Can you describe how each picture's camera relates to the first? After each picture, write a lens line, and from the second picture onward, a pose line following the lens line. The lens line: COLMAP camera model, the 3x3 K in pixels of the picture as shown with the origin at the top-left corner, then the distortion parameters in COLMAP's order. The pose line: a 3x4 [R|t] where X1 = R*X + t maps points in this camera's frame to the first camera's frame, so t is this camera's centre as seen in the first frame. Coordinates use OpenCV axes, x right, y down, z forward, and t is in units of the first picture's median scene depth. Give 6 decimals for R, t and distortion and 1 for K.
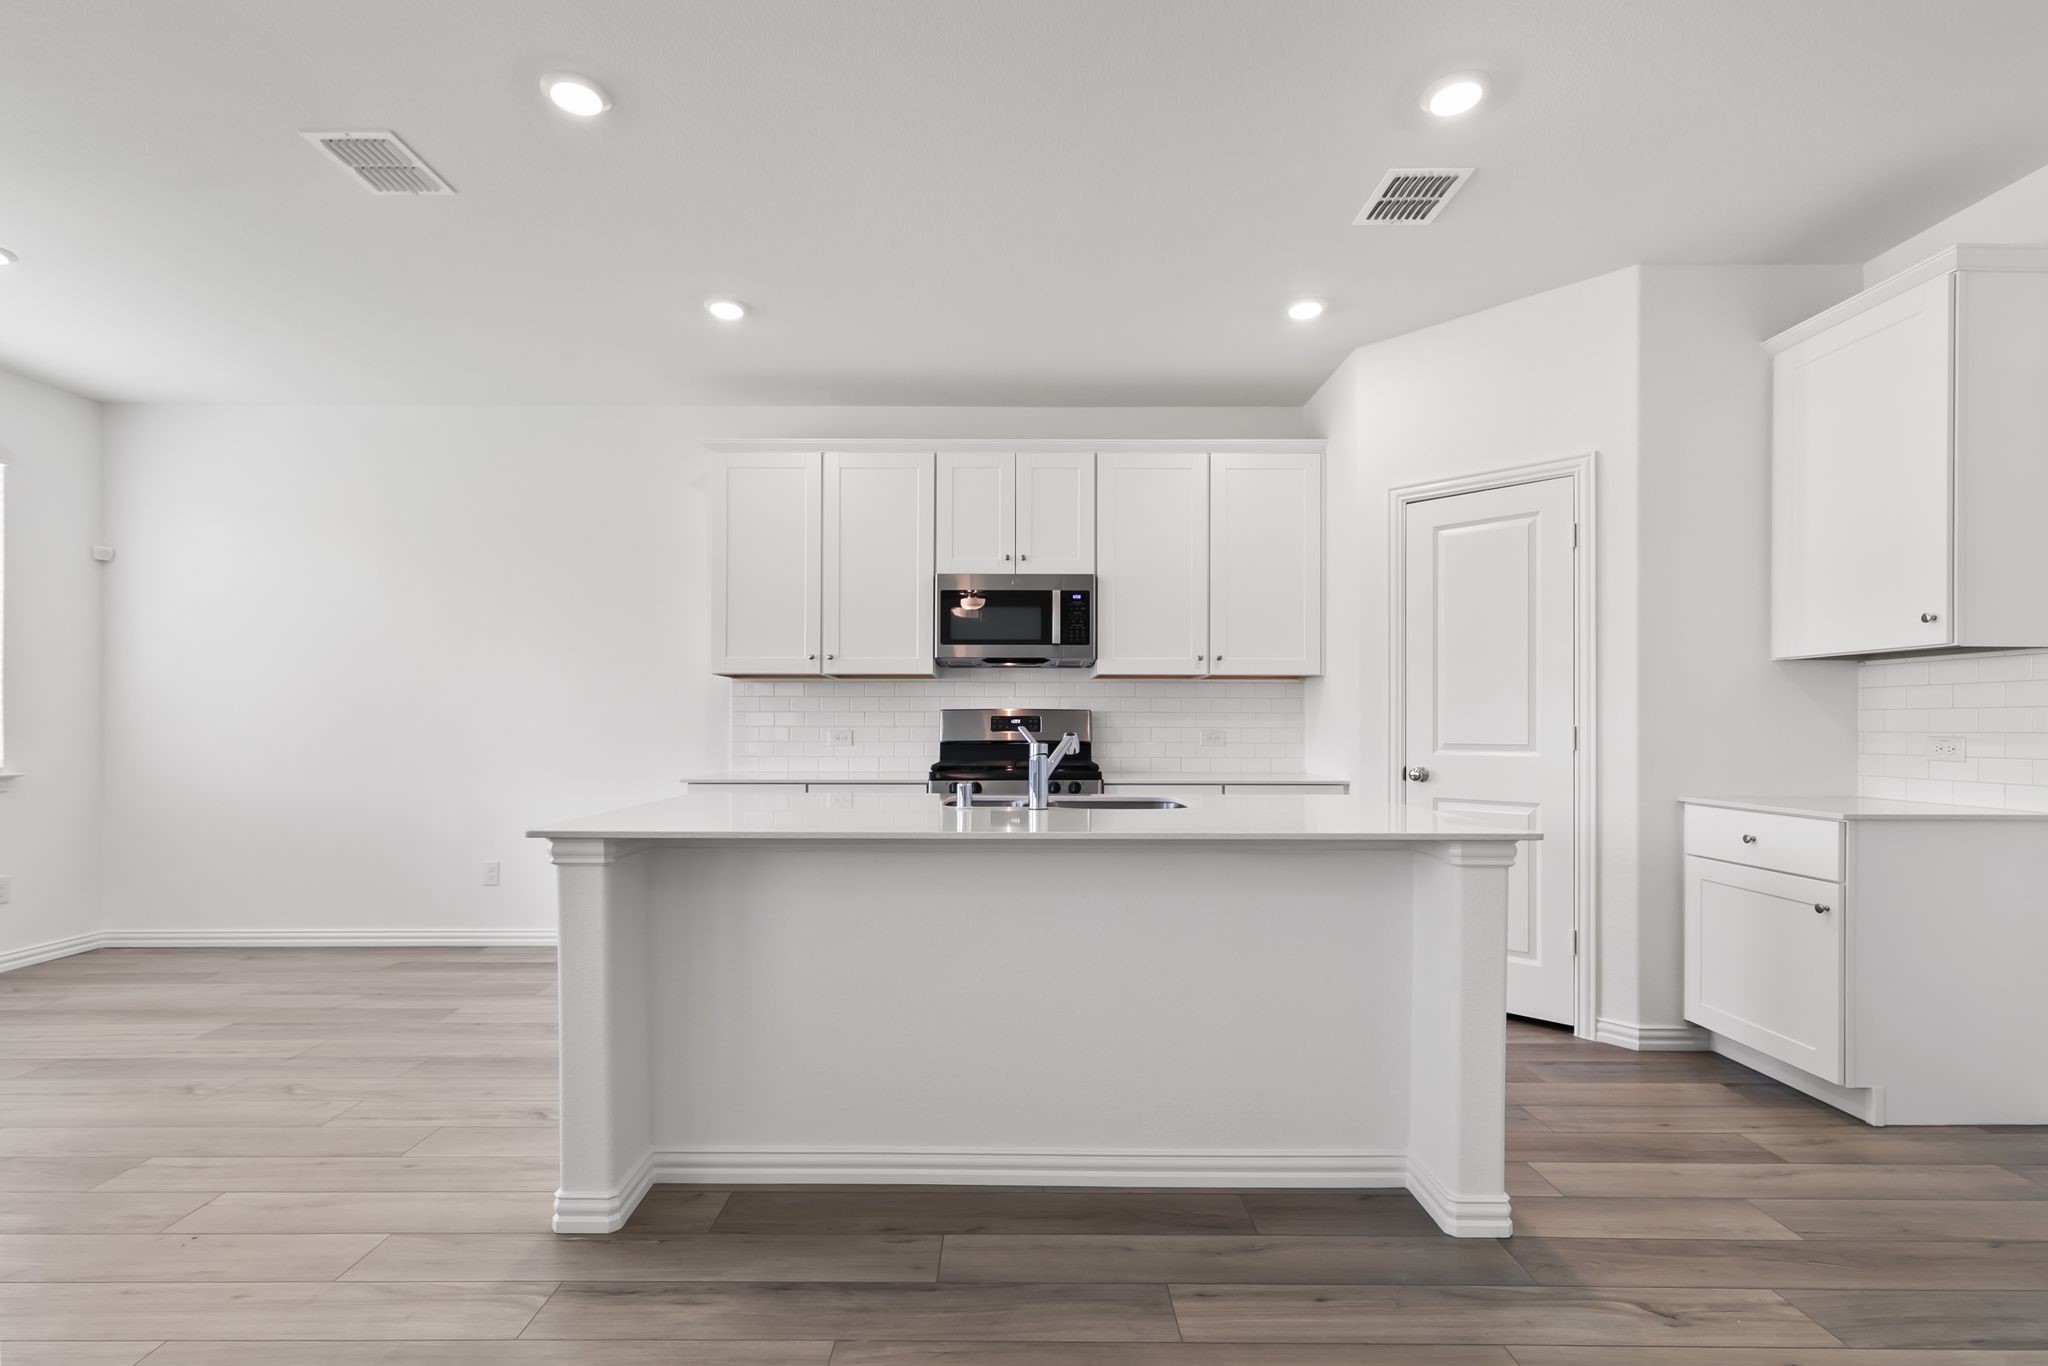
lens RADIAL K [[928.6, 0, 1013.5], [0, 928.6, 723.0], [0, 0, 1]] dist [0.001347, 0.000010]
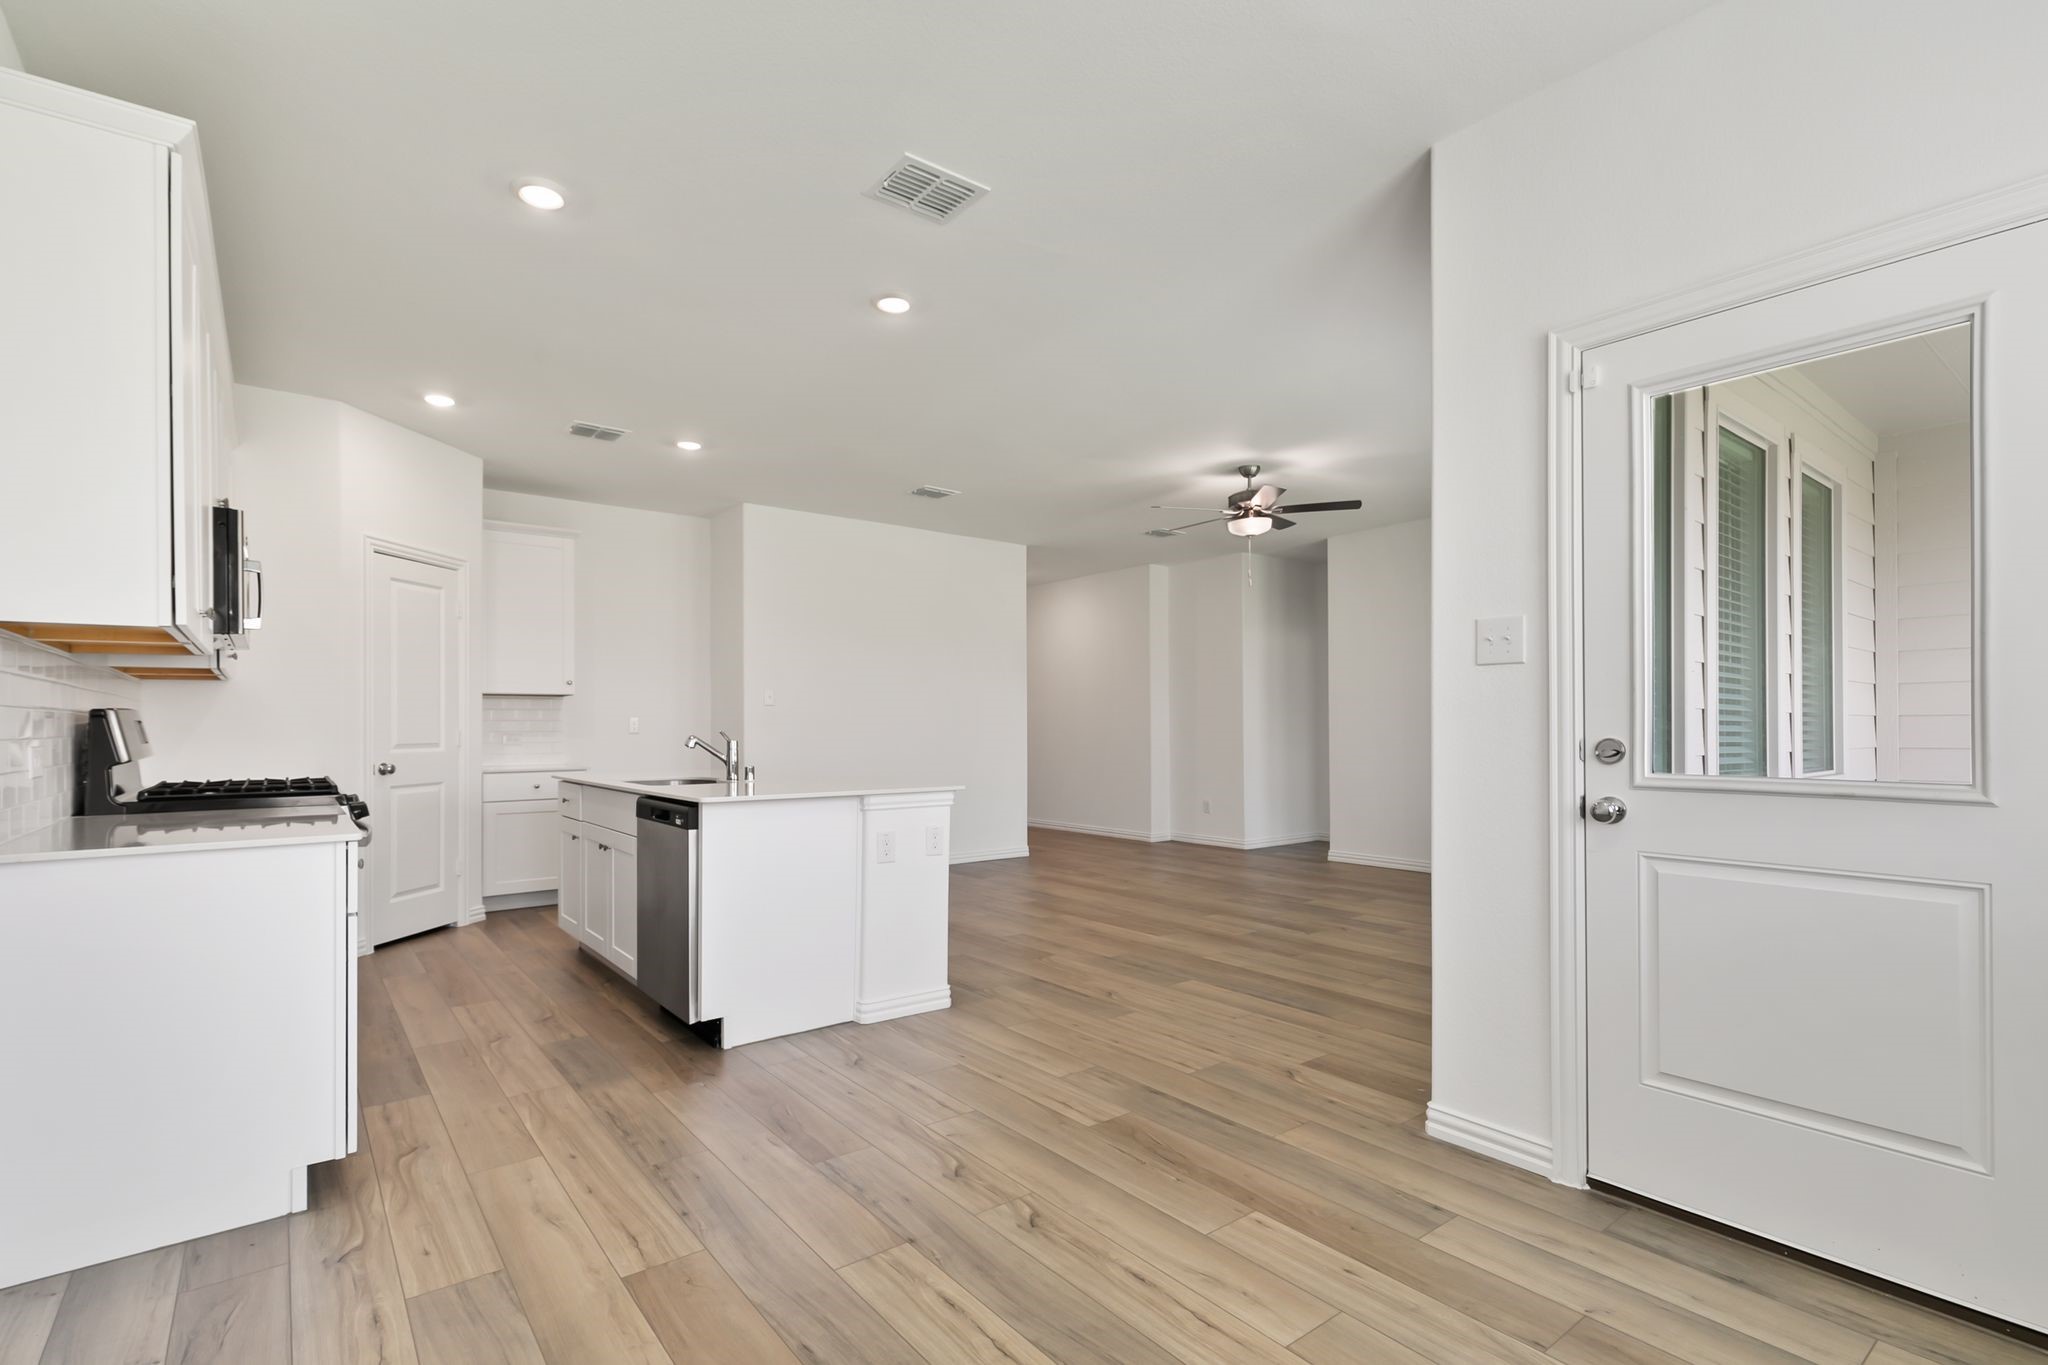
lens RADIAL K [[955.3, 0, 1008.1], [0, 955.3, 719.9], [0, 0, 1]] dist [0.001798, -0.000503]
pose [[-0.609228, 0.005109, 0.792979, -1.133466], [0.001065, 0.999984, -0.005625, -0.004854], [-0.792995, -0.002583, -0.609223, 1.133114]]
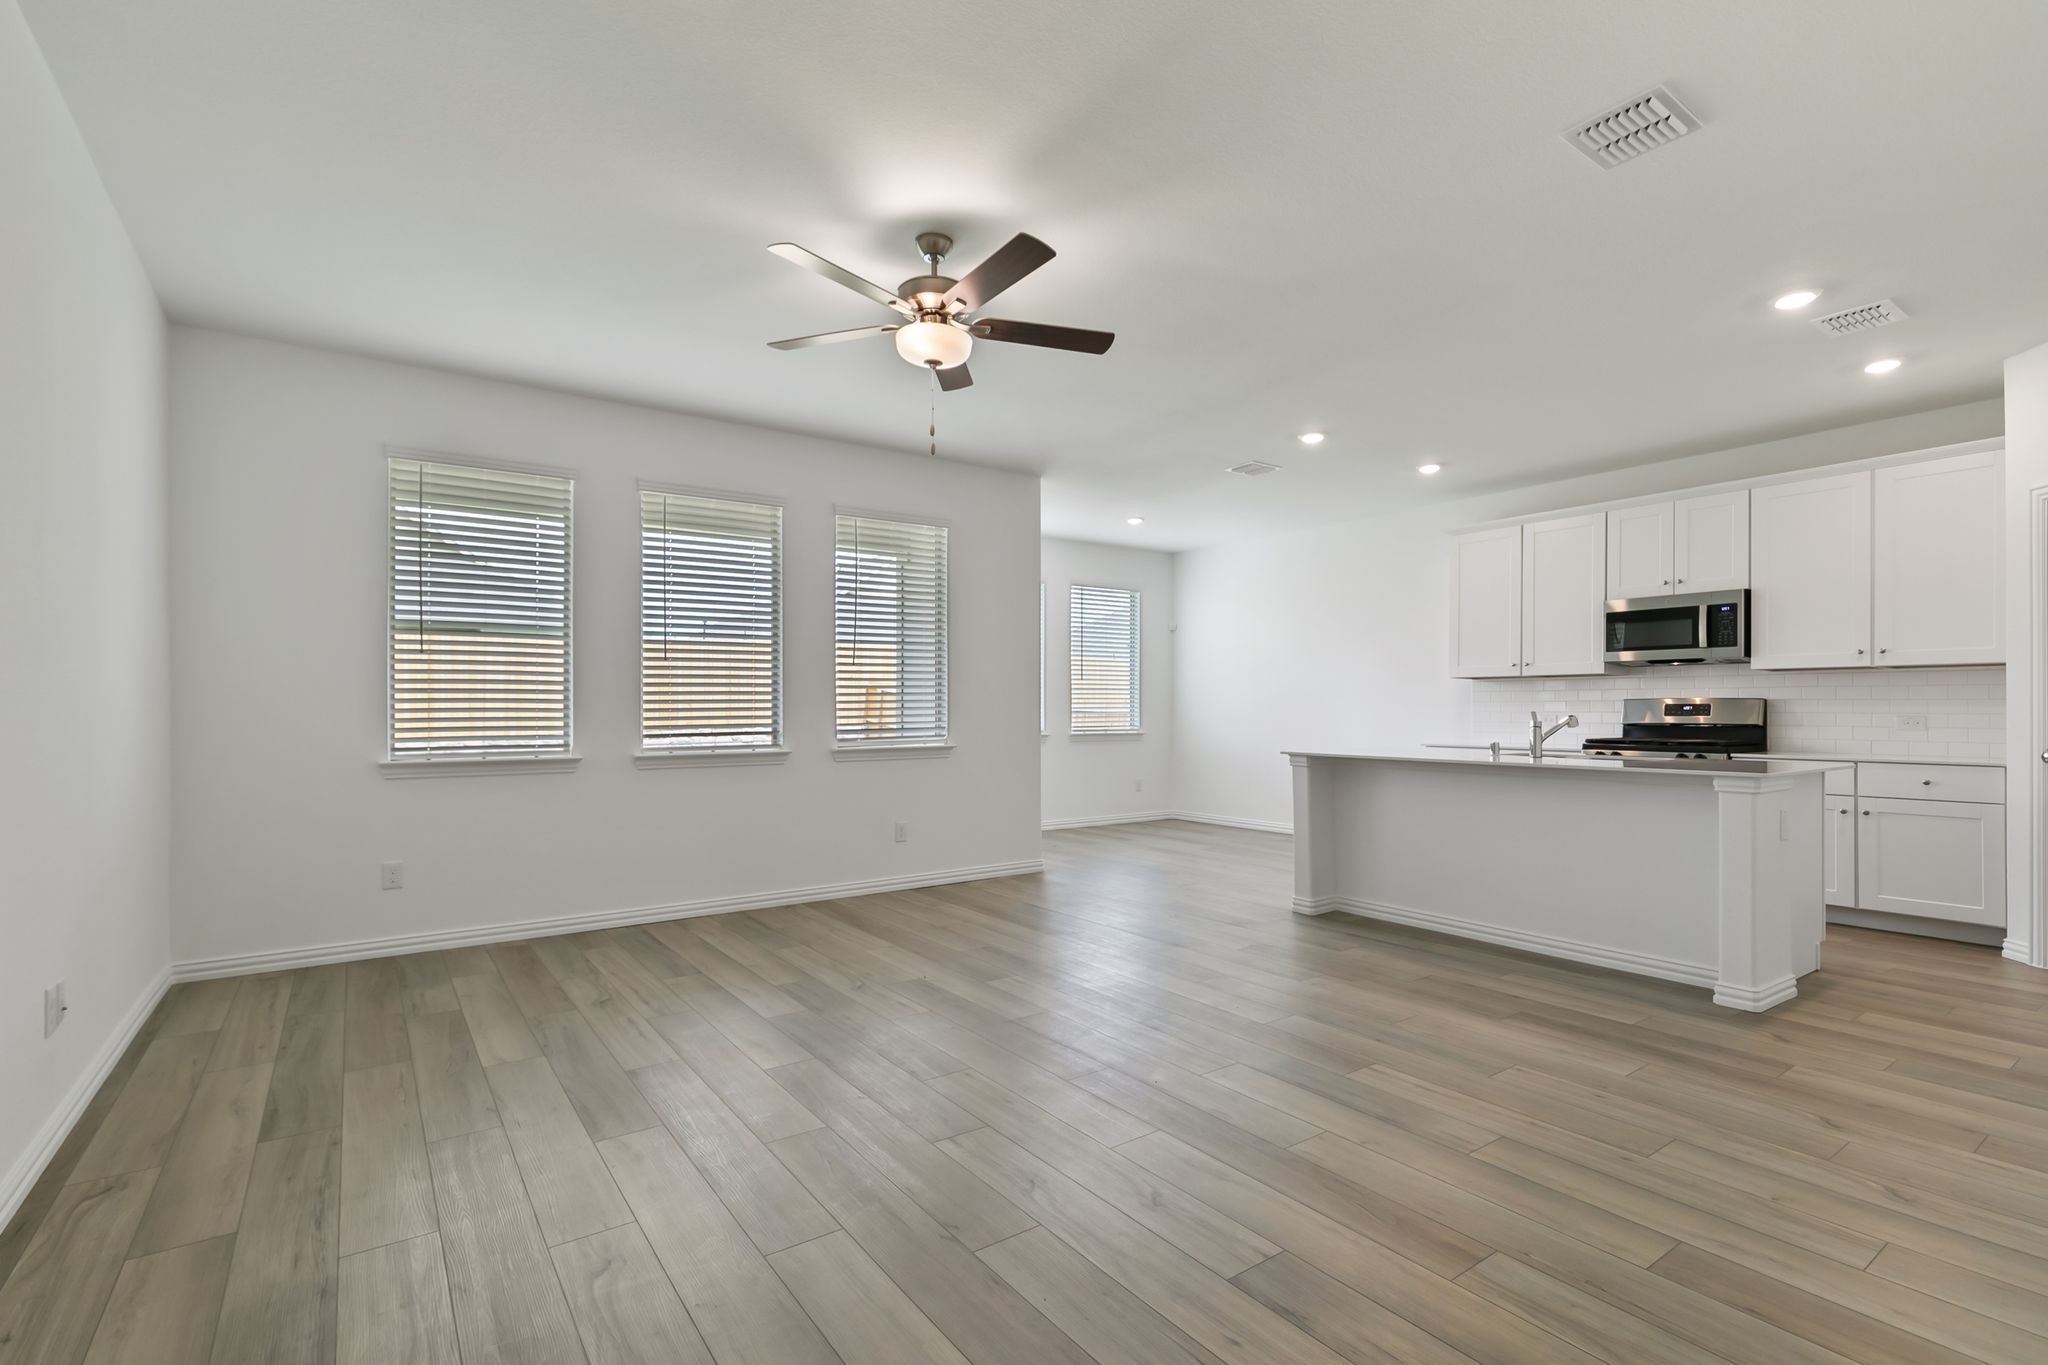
lens RADIAL K [[935.6, 0, 1020.9], [0, 935.6, 712.4], [0, 0, 1]] dist [-0.001035, 0.000105]
pose [[0.581177, 0.001636, -0.813775, 0.624532], [0.000678, 0.999997, 0.002495, 0.000664], [0.813777, -0.002002, 0.581174, -0.587188]]
